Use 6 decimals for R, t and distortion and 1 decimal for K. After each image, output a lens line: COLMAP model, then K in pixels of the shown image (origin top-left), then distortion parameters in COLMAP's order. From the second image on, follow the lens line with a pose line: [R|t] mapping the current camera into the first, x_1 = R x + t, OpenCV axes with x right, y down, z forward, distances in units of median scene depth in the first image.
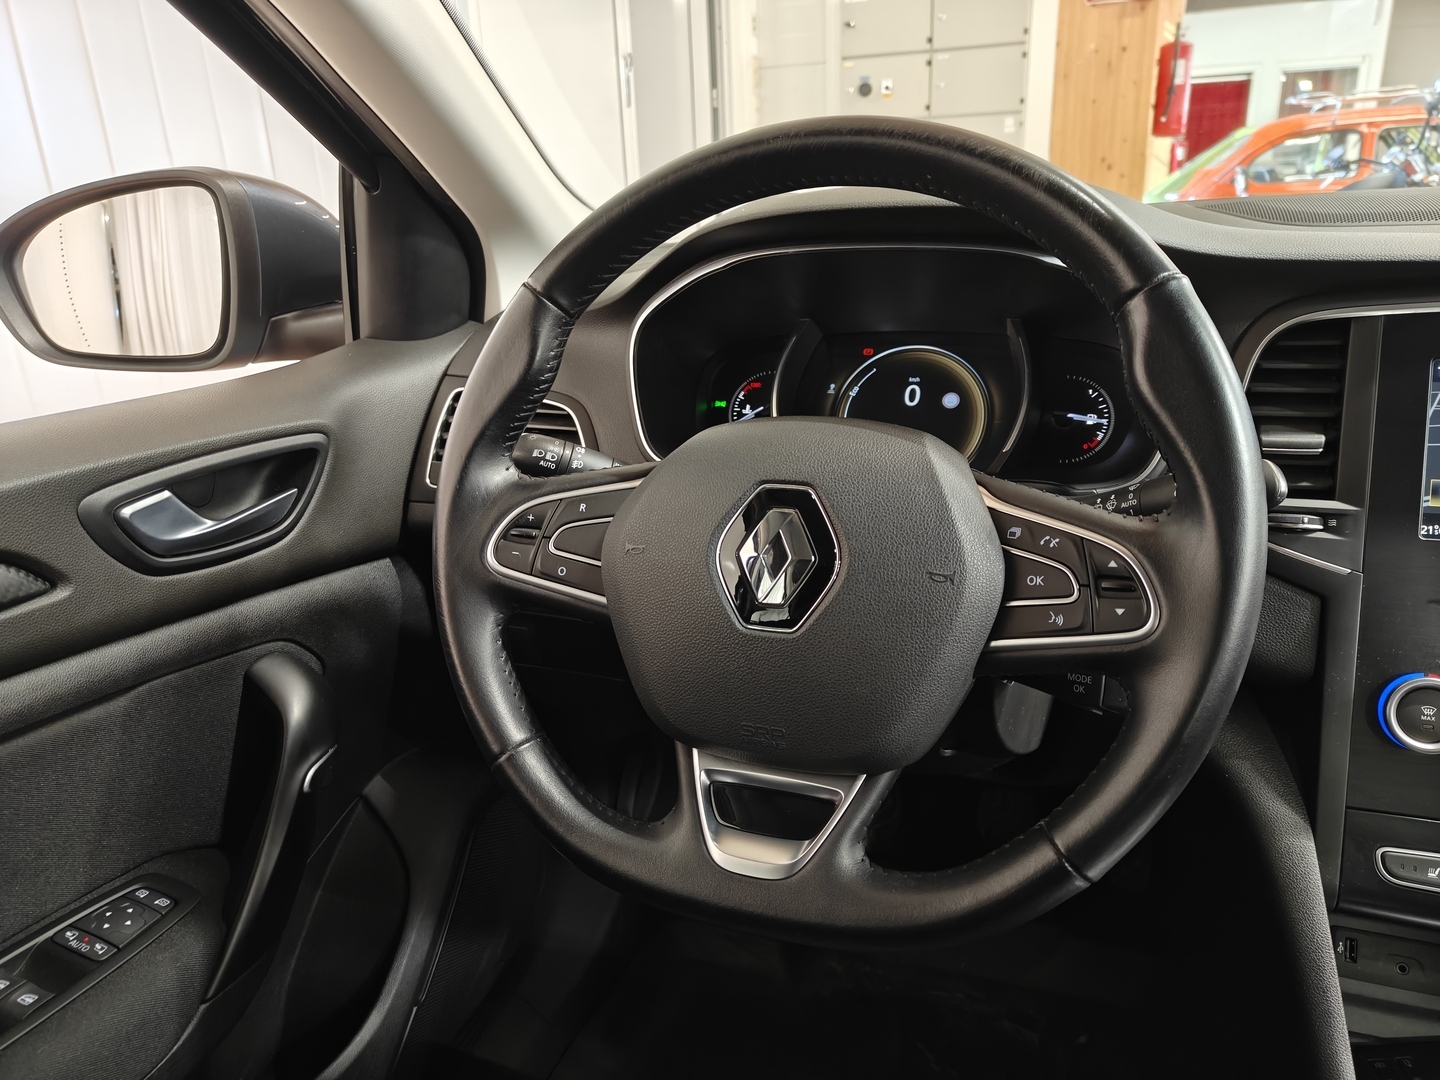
lens RADIAL K [[1007.5, 0, 720.0], [0, 1007.5, 540.0], [0, 0, 1]] dist [-0.000014, -0.008418]
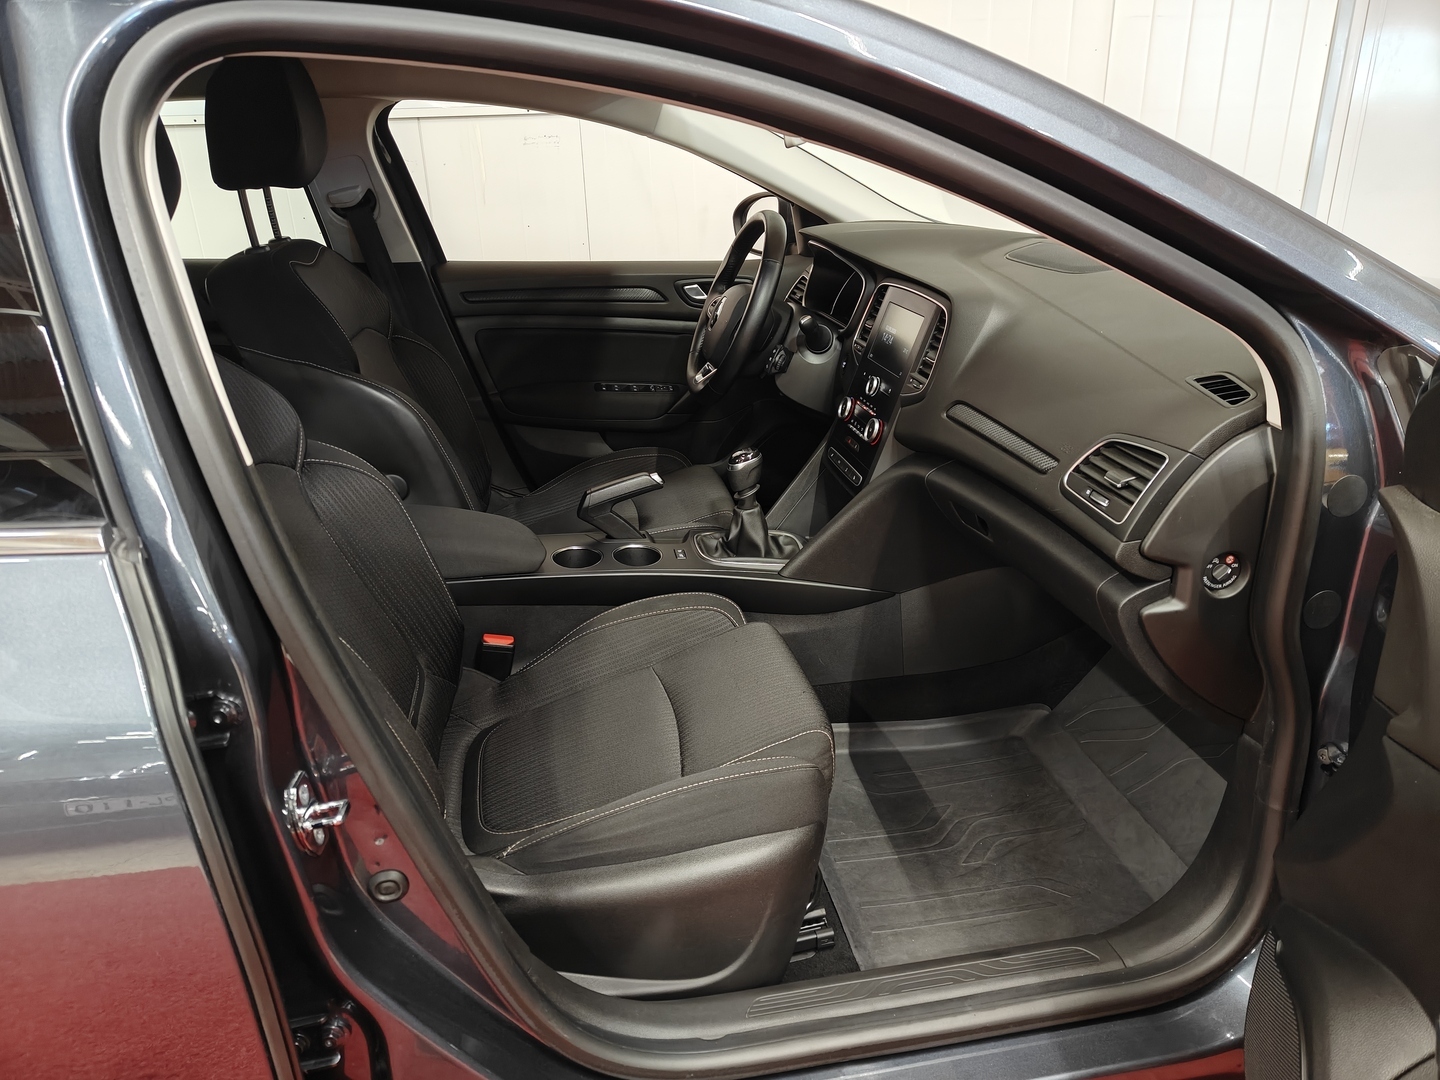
lens RADIAL K [[1007.8, 0, 716.0], [0, 1007.8, 553.6], [0, 0, 1]] dist [0.015546, 0.000987]
pose [[0.497993, 0.362132, -0.787949, 2.930880], [-0.279214, 0.927204, 0.249665, -0.079638], [0.821001, 0.095675, 0.562854, -1.037396]]
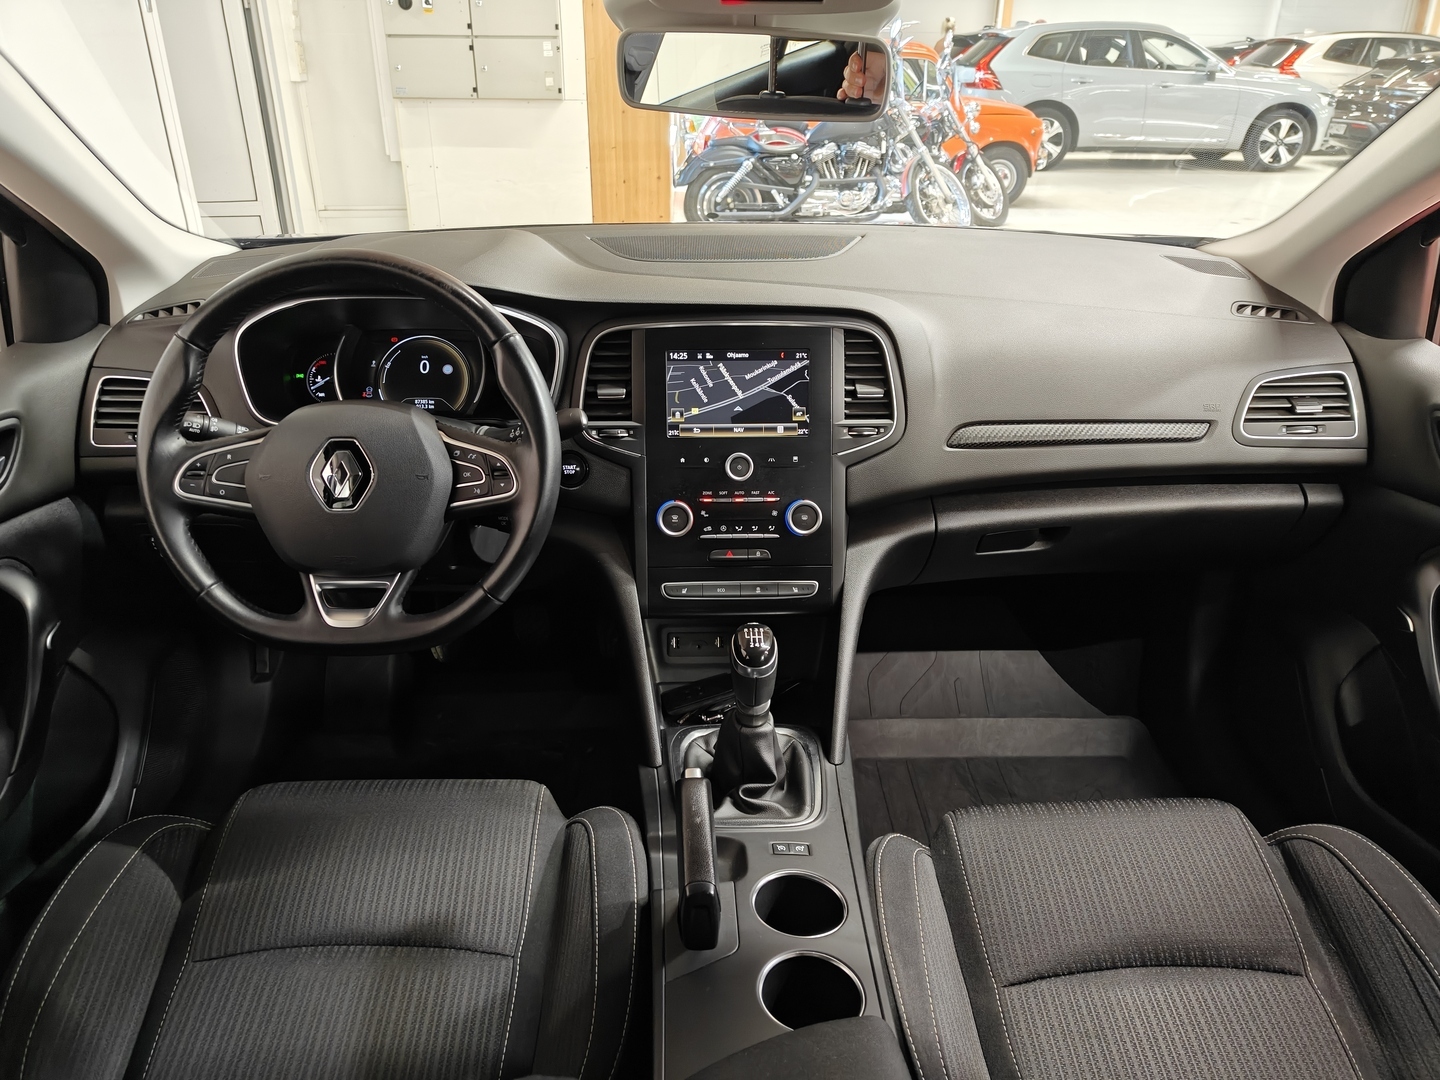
lens RADIAL K [[1001.9, 0, 715.1], [0, 1001.9, 540.9], [0, 0, 1]] dist [0.009370, -0.003705]
pose [[0.924532, -0.116649, 0.362812, 0.001560], [0.077729, 0.989710, 0.120132, -0.027241], [-0.373092, -0.082865, 0.924086, -0.906483]]
